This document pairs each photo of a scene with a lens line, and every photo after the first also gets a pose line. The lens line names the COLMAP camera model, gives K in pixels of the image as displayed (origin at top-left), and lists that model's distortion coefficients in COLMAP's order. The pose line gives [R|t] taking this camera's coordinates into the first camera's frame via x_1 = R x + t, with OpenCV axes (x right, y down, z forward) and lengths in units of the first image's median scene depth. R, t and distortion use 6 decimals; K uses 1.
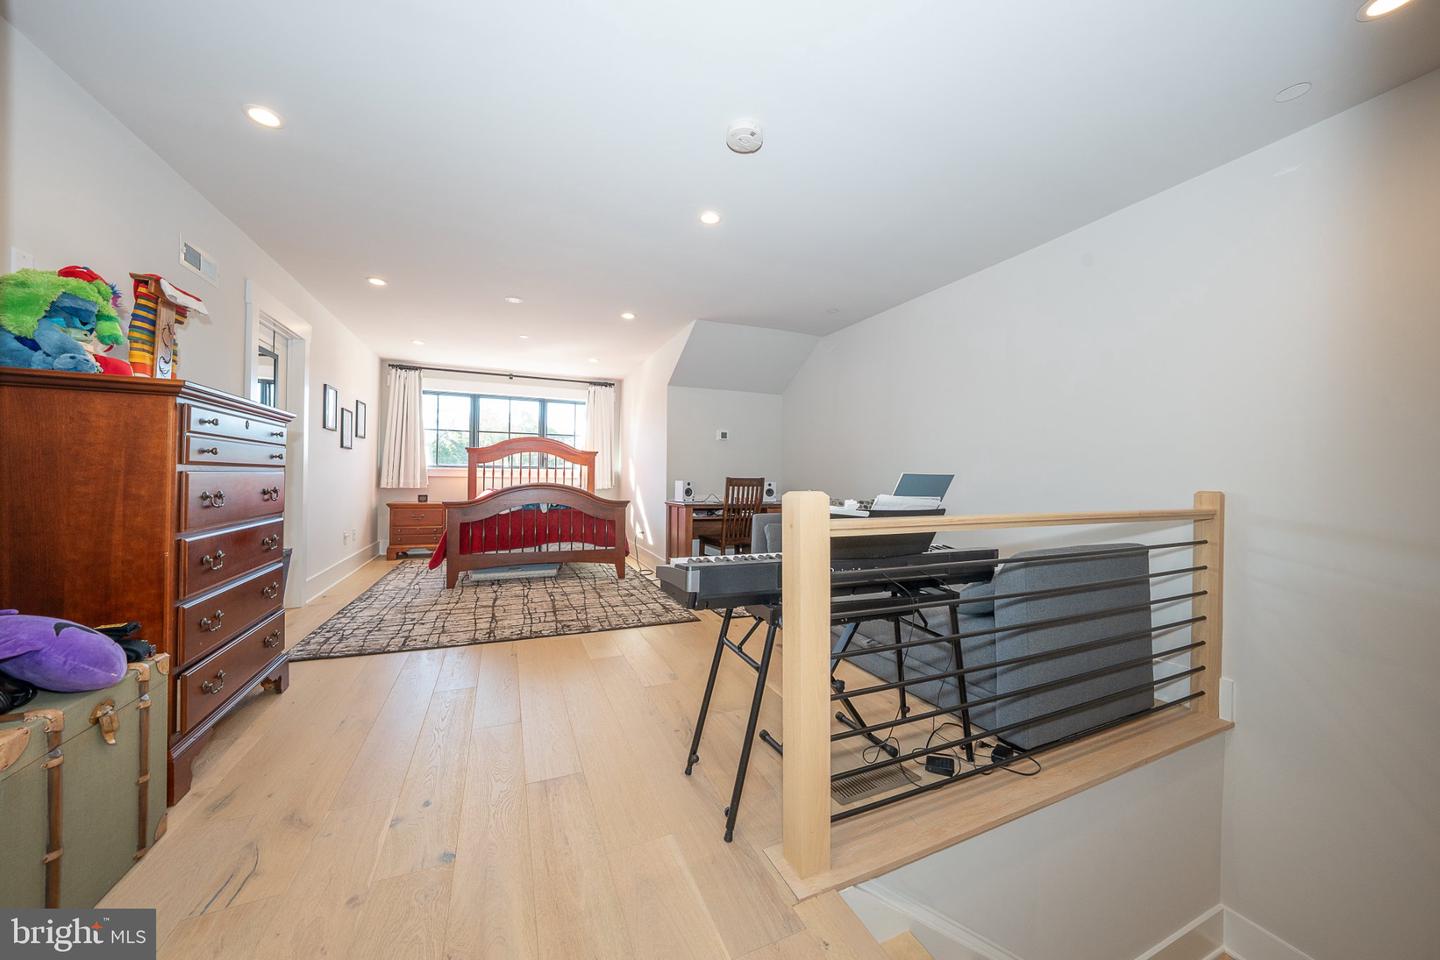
lens RADIAL K [[494.6, 0, 719.7], [0, 494.6, 471.0], [0, 0, 1]] dist [-0.020290, 0.003354]
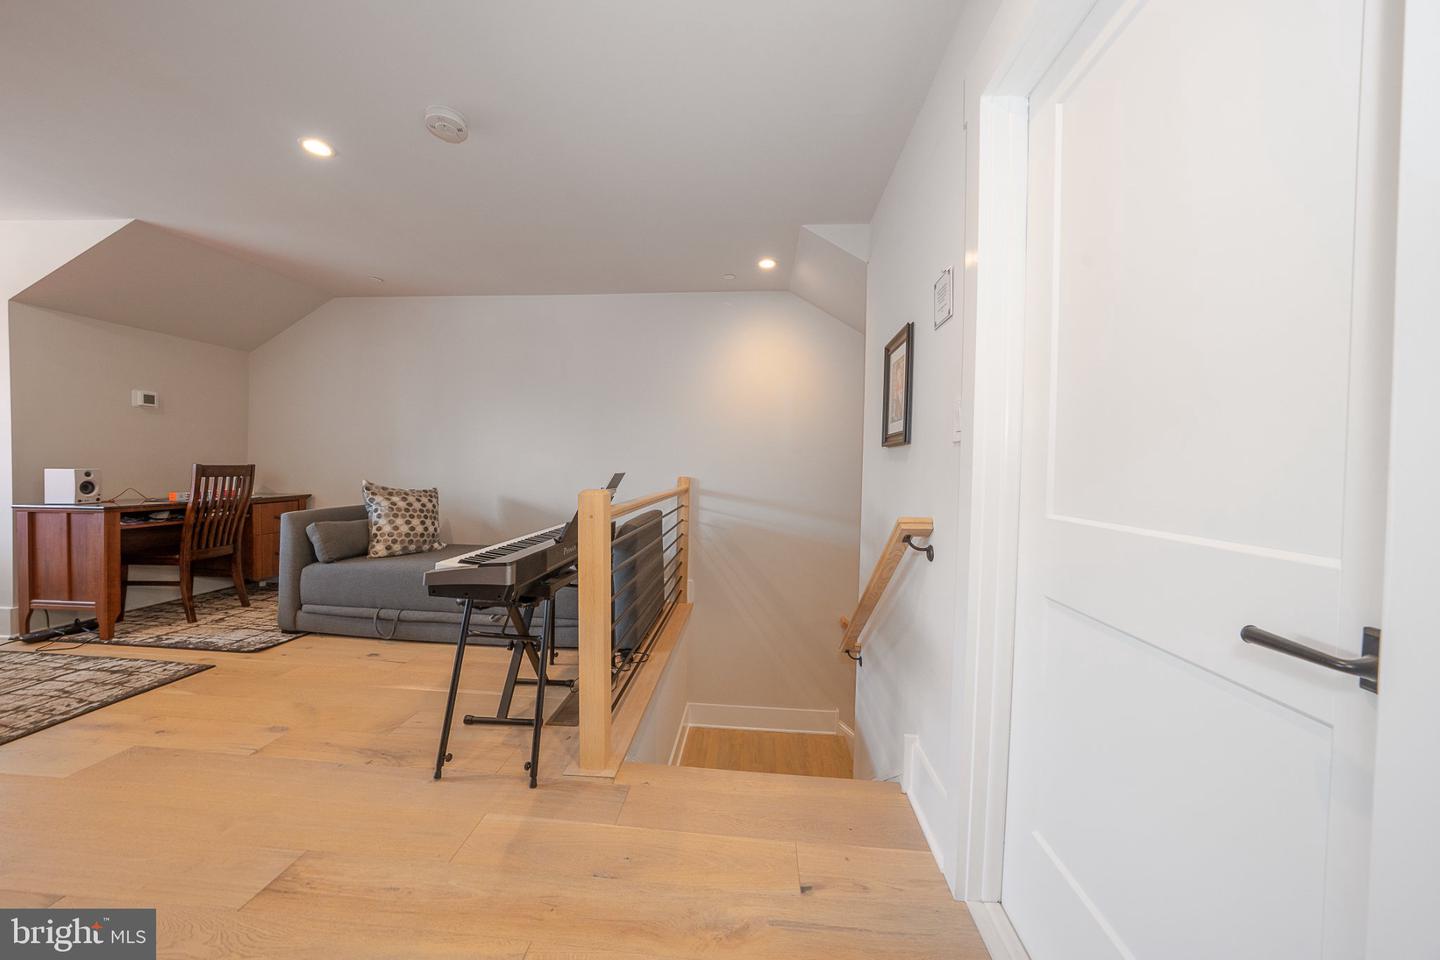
lens RADIAL K [[494.6, 0, 721.4], [0, 494.6, 479.2], [0, 0, 1]] dist [-0.020290, 0.003354]
pose [[0.467586, -0.020480, 0.883710, -0.274234], [-0.026702, 0.998948, 0.037279, -0.013287], [-0.883544, -0.041028, 0.466547, 0.029237]]
